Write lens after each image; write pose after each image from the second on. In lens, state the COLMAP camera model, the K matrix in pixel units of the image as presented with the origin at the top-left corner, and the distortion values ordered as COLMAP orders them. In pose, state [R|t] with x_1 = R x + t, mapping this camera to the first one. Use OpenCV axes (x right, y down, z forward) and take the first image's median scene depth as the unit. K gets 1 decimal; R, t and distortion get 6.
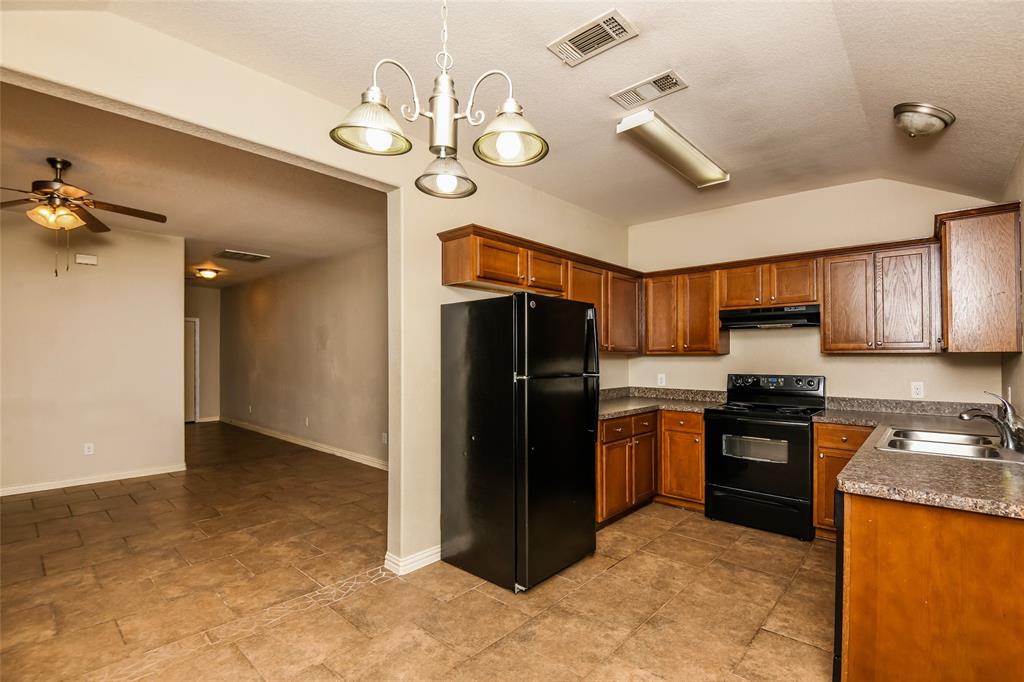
lens RADIAL K [[471.1, 0, 516.2], [0, 471.1, 356.9], [0, 0, 1]] dist [-0.028570, -0.000488]
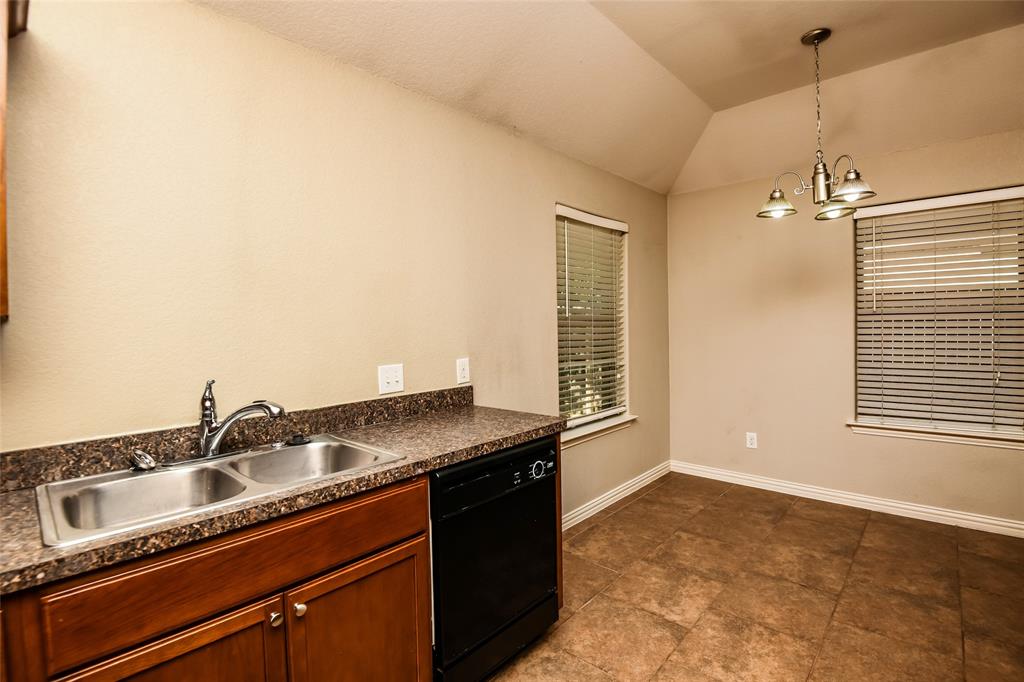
lens RADIAL K [[482.6, 0, 512.0], [0, 482.6, 335.3], [0, 0, 1]] dist [-0.024204, -0.000492]
pose [[-0.999403, 0.023203, 0.025582, 0.381886], [0.023936, 0.999300, 0.028741, 0.002353], [-0.024897, 0.029336, -0.999259, 1.072605]]
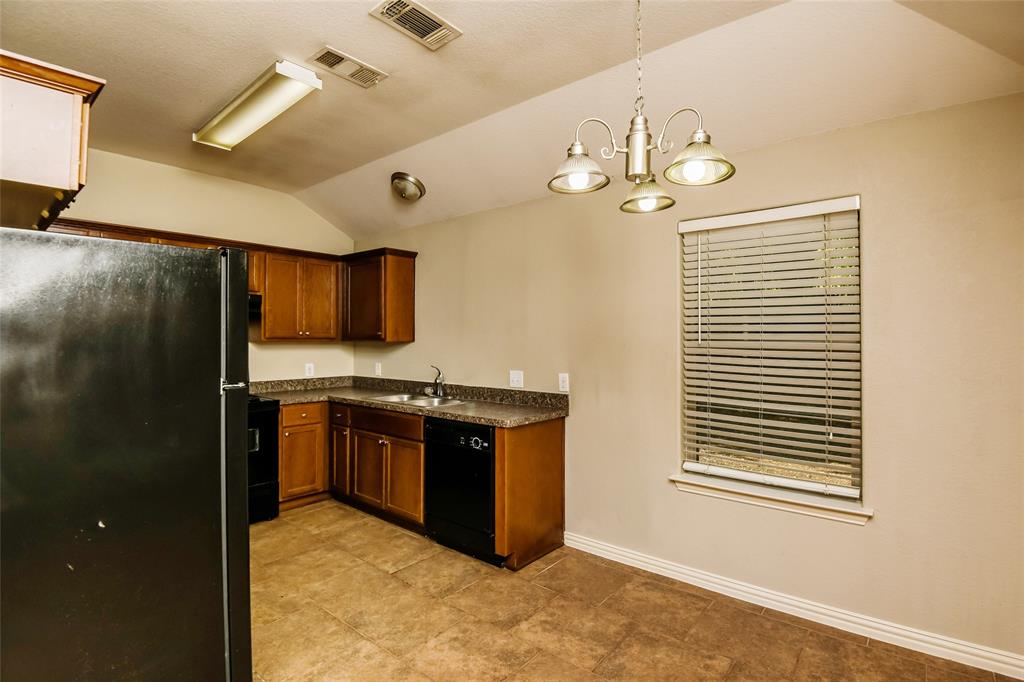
lens RADIAL K [[482.6, 0, 512.0], [0, 482.6, 335.3], [0, 0, 1]] dist [-0.024204, -0.000492]
pose [[-0.027166, 0.006950, 0.999607, -0.489193], [0.001098, 0.999975, -0.006923, -0.014115], [-0.999630, 0.000909, -0.027173, 0.489090]]
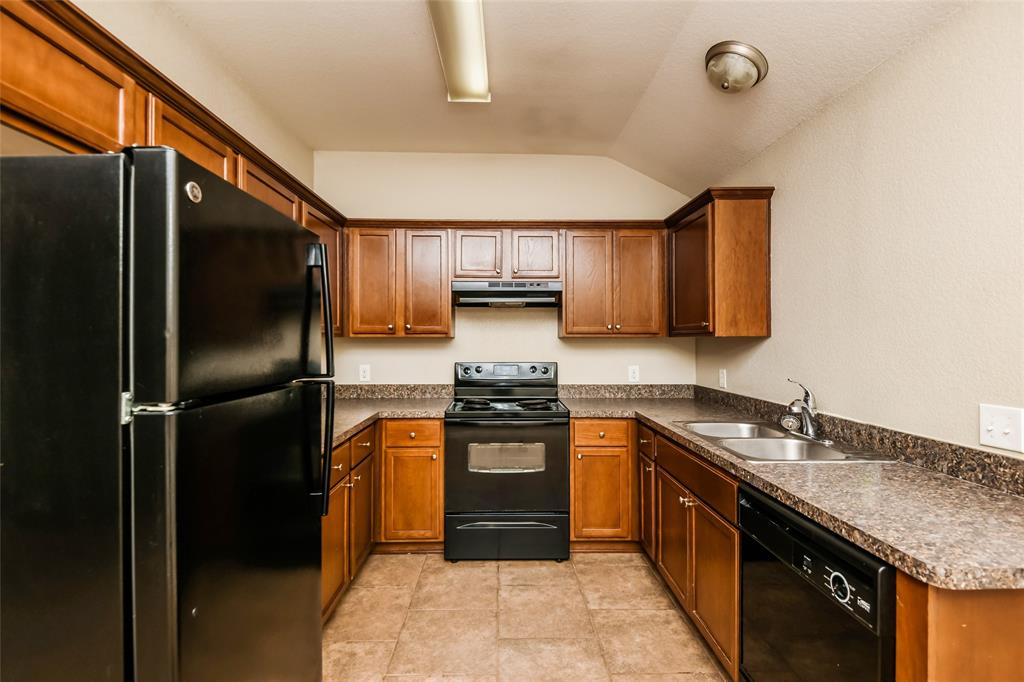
lens RADIAL K [[466.5, 0, 513.7], [0, 466.5, 337.0], [0, 0, 1]] dist [0.030159, -0.024973]
pose [[0.730339, 0.002659, 0.683080, -0.021938], [0.002548, 0.999975, -0.006616, -0.002243], [-0.683080, 0.006572, 0.730314, 0.443787]]
